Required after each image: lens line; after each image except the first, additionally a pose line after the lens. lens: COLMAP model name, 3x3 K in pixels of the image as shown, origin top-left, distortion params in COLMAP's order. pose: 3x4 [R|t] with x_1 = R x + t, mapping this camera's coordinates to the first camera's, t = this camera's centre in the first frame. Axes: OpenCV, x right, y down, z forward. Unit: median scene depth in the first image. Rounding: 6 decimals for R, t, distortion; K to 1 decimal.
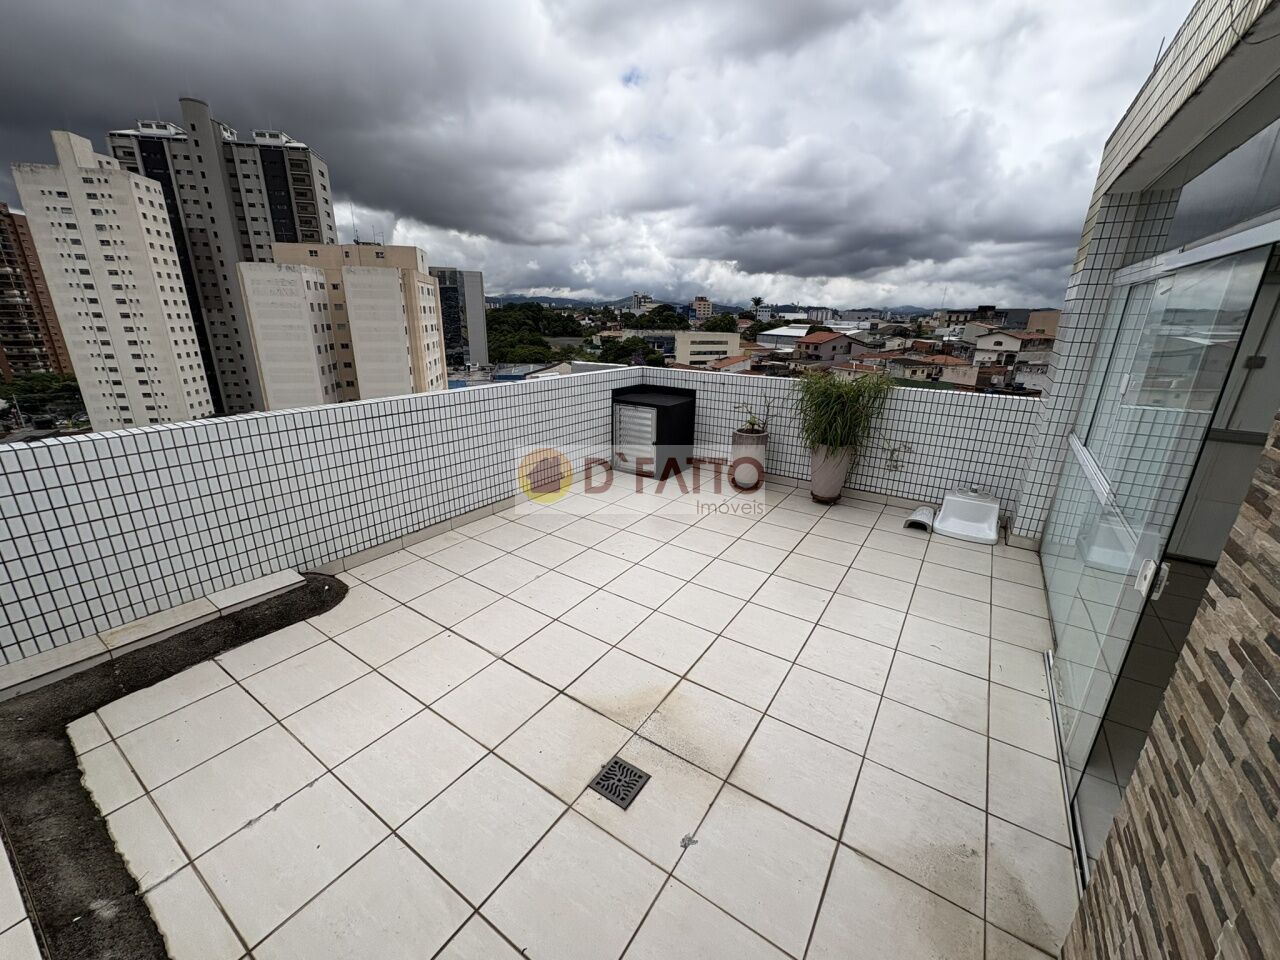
lens RADIAL K [[511.6, 0, 637.7], [0, 511.6, 481.1], [0, 0, 1]] dist [0.002561, -0.000175]
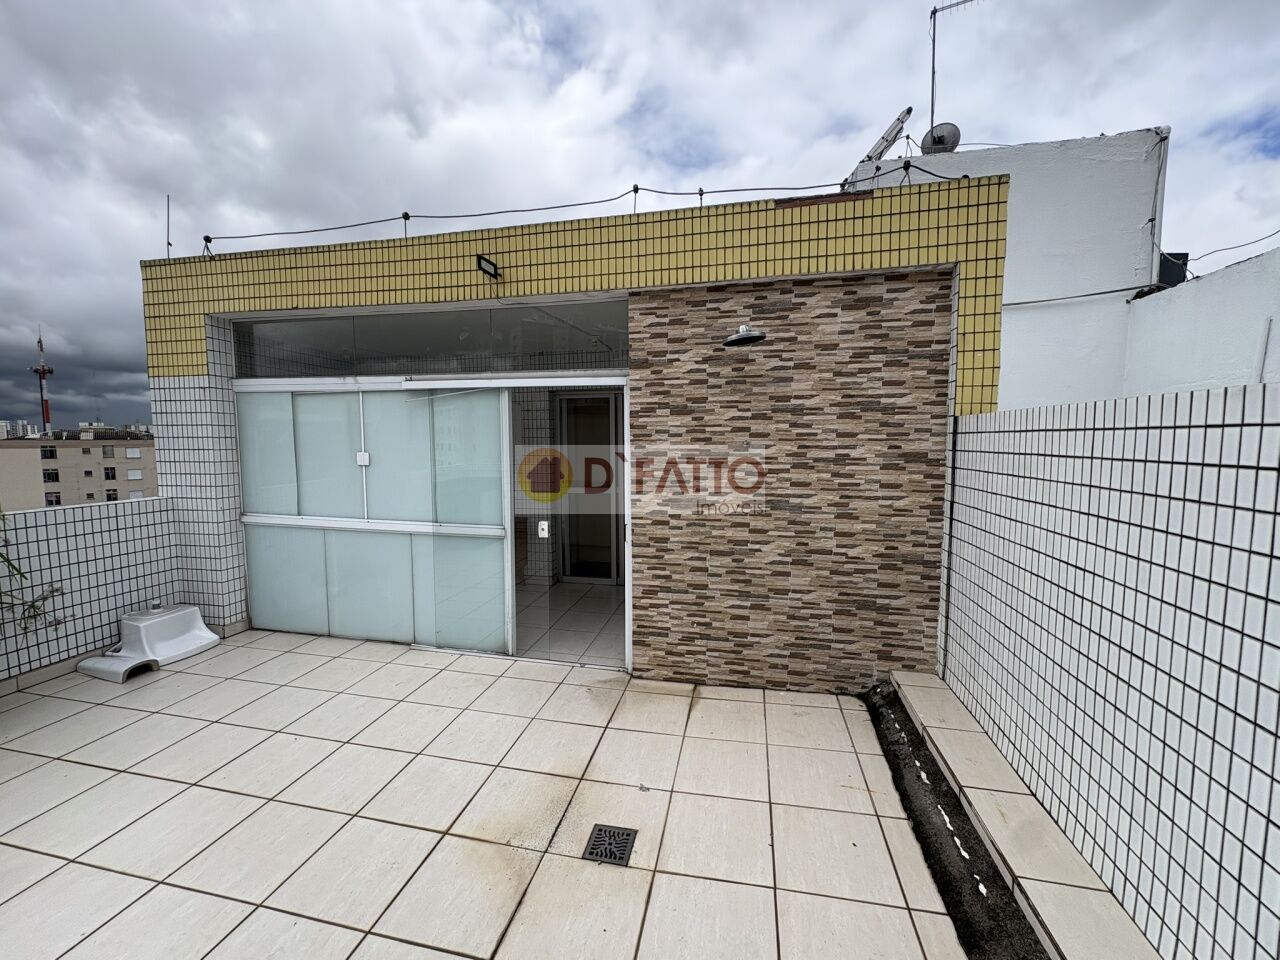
lens RADIAL K [[511.6, 0, 641.7], [0, 511.6, 478.6], [0, 0, 1]] dist [0.002561, -0.000175]
pose [[-0.369430, -0.094368, 0.924454, -0.612192], [0.286739, 0.934709, 0.210001, -0.186533], [-0.883913, 0.342658, -0.318251, 0.677745]]
